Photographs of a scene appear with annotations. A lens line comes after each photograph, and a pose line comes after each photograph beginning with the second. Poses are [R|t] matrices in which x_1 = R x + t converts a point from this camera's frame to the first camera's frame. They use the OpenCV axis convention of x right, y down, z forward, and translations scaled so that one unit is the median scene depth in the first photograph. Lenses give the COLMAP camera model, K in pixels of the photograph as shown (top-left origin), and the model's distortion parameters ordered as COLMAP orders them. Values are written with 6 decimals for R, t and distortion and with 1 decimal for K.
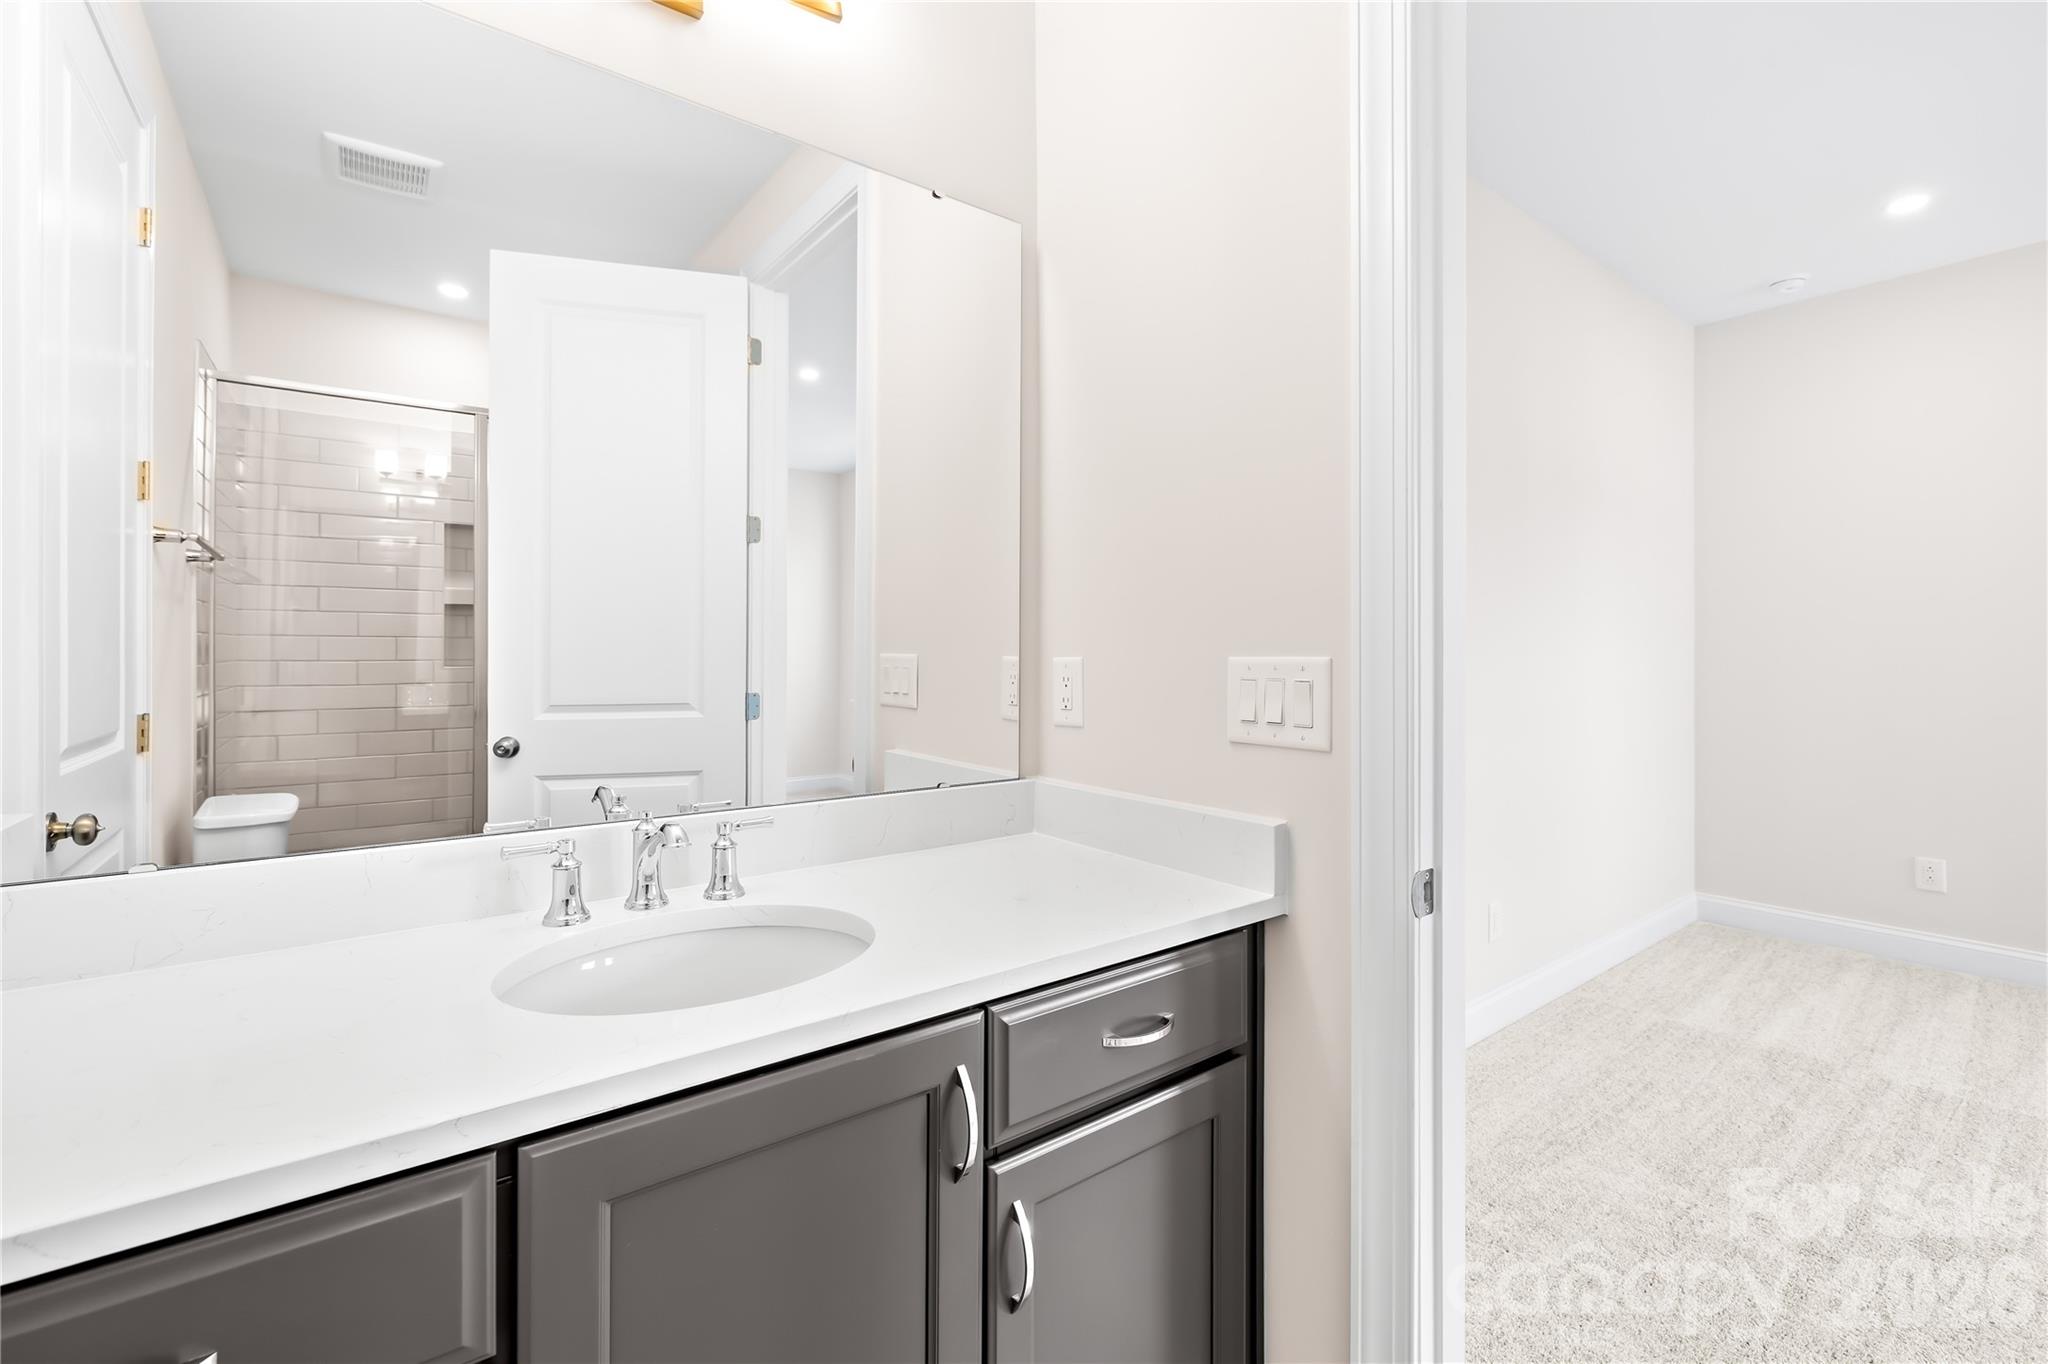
lens RADIAL K [[862.2, 0, 1026.6], [0, 862.2, 668.1], [0, 0, 1]] dist [-0.000753, 0.000264]
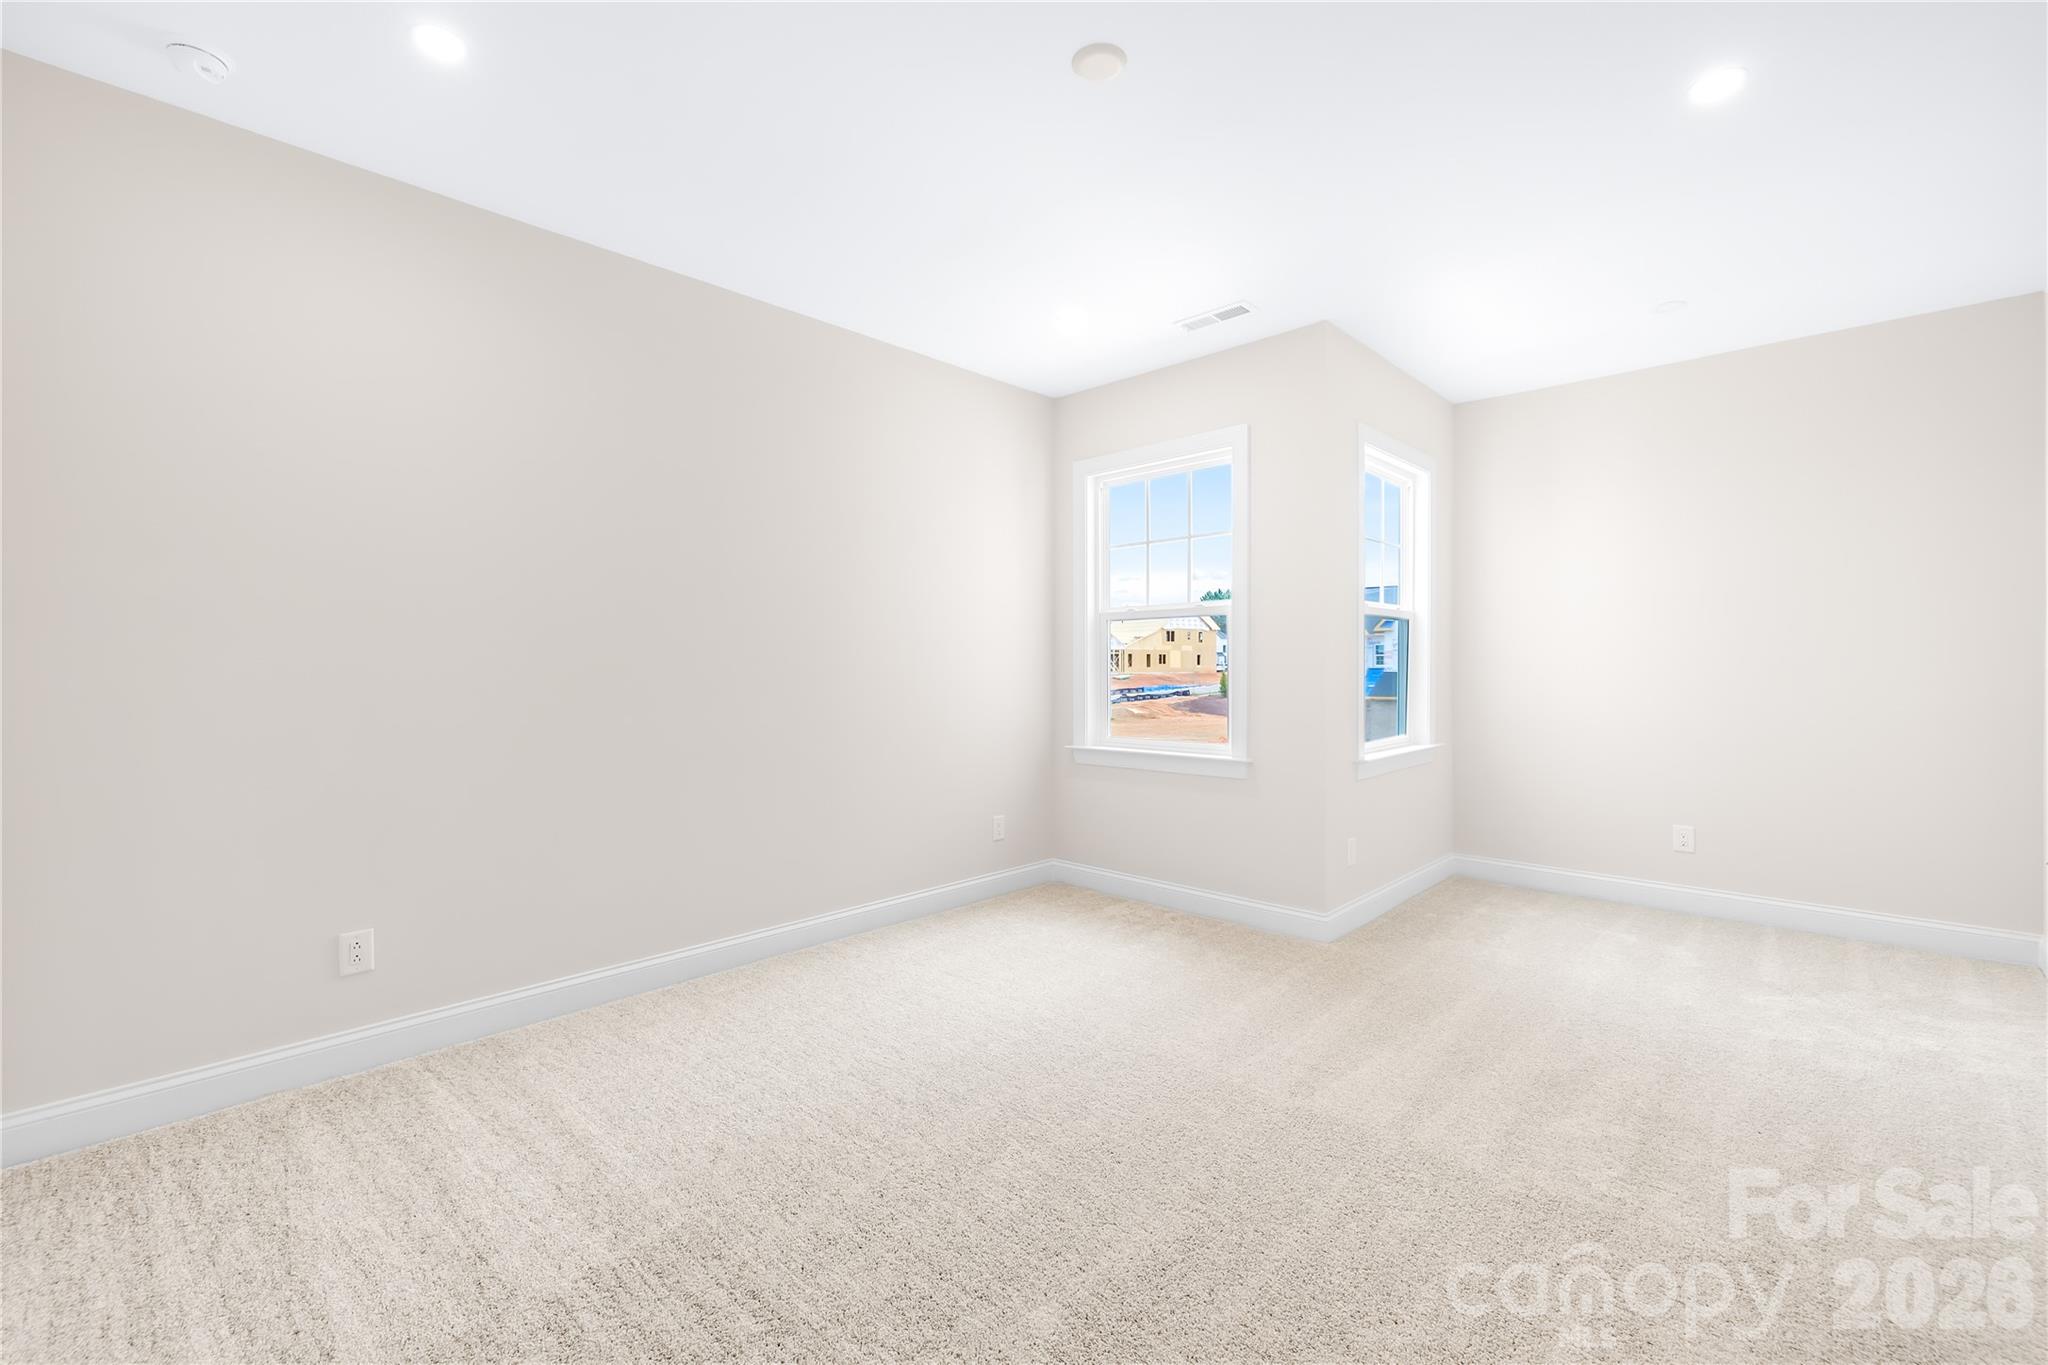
lens RADIAL K [[862.2, 0, 1025.4], [0, 862.2, 682.3], [0, 0, 1]] dist [-0.000753, 0.000264]
pose [[-0.162782, -0.001227, 0.986661, 0.210365], [-0.001440, 0.999998, 0.001006, -0.000795], [-0.986661, -0.001257, -0.162784, 0.565854]]
